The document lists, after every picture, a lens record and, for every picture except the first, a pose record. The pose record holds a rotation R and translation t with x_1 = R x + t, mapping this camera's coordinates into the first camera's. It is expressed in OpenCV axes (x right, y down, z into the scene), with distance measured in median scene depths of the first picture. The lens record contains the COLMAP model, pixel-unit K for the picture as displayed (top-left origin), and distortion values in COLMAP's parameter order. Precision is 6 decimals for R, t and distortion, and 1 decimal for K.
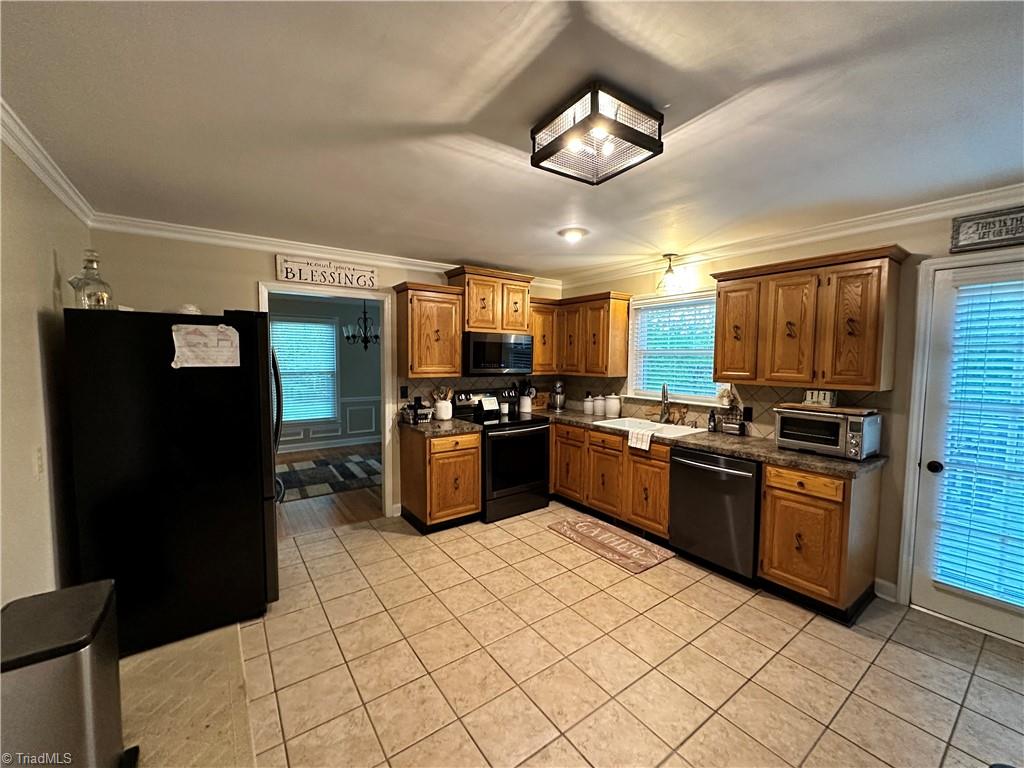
lens RADIAL K [[409.7, 0, 514.6], [0, 409.7, 386.1], [0, 0, 1]] dist [-0.001987, 0.000854]
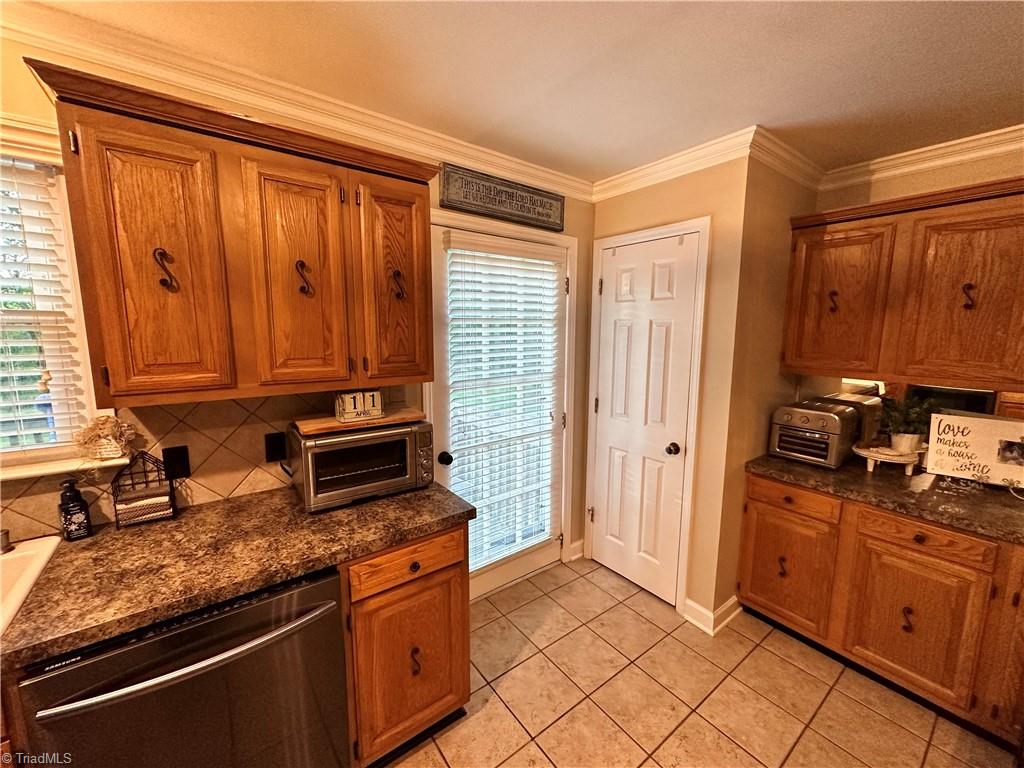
lens RADIAL K [[409.7, 0, 512.0], [0, 409.7, 383.1], [0, 0, 1]] dist [-0.001987, 0.000854]
pose [[-0.023358, -0.142074, 0.989580, 0.133569], [0.062502, 0.987707, 0.143280, -0.056350], [-0.997771, 0.065197, -0.014191, 0.629647]]
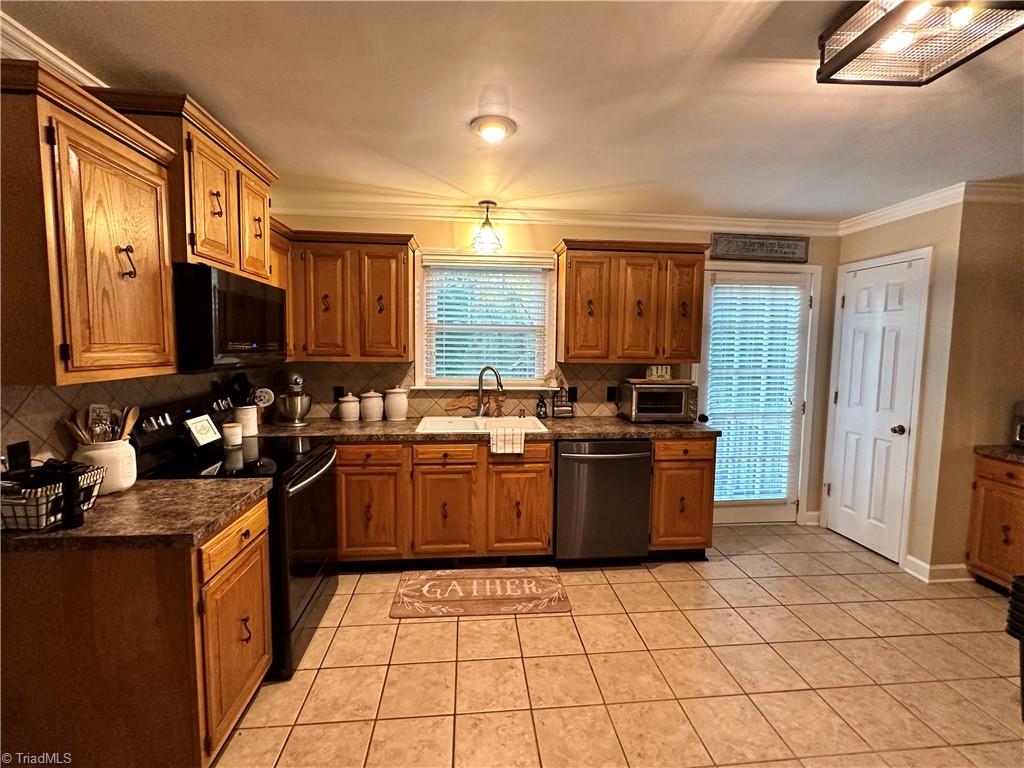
lens RADIAL K [[458.9, 0, 512.4], [0, 458.9, 384.6], [0, 0, 1]] dist [-0.003451, 0.000590]
pose [[0.503231, -0.078674, 0.860563, -0.417946], [0.052605, 0.996789, 0.060367, -0.026349], [-0.862549, 0.014892, 0.505754, 0.569367]]
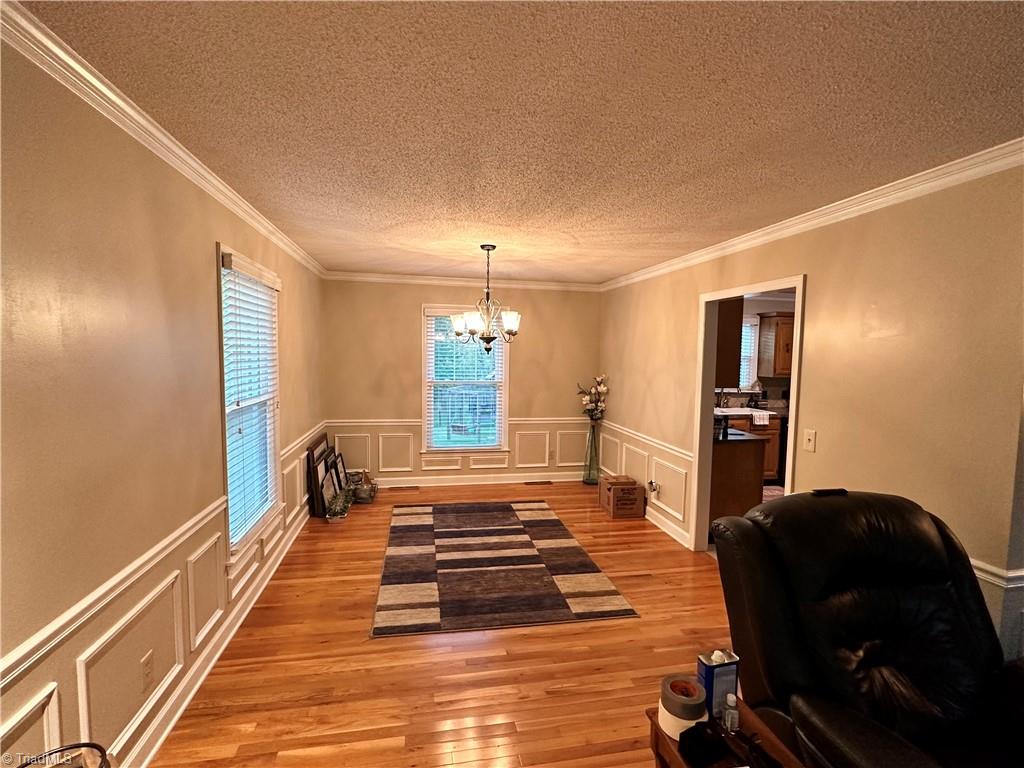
lens RADIAL K [[479.7, 0, 511.4], [0, 479.7, 383.7], [0, 0, 1]] dist [0.002690, 0.002729]
pose [[0.412684, -0.065121, 0.908543, -1.634656], [0.053140, 0.997463, 0.047357, -0.125226], [-0.909323, 0.028737, 0.415098, 1.109775]]
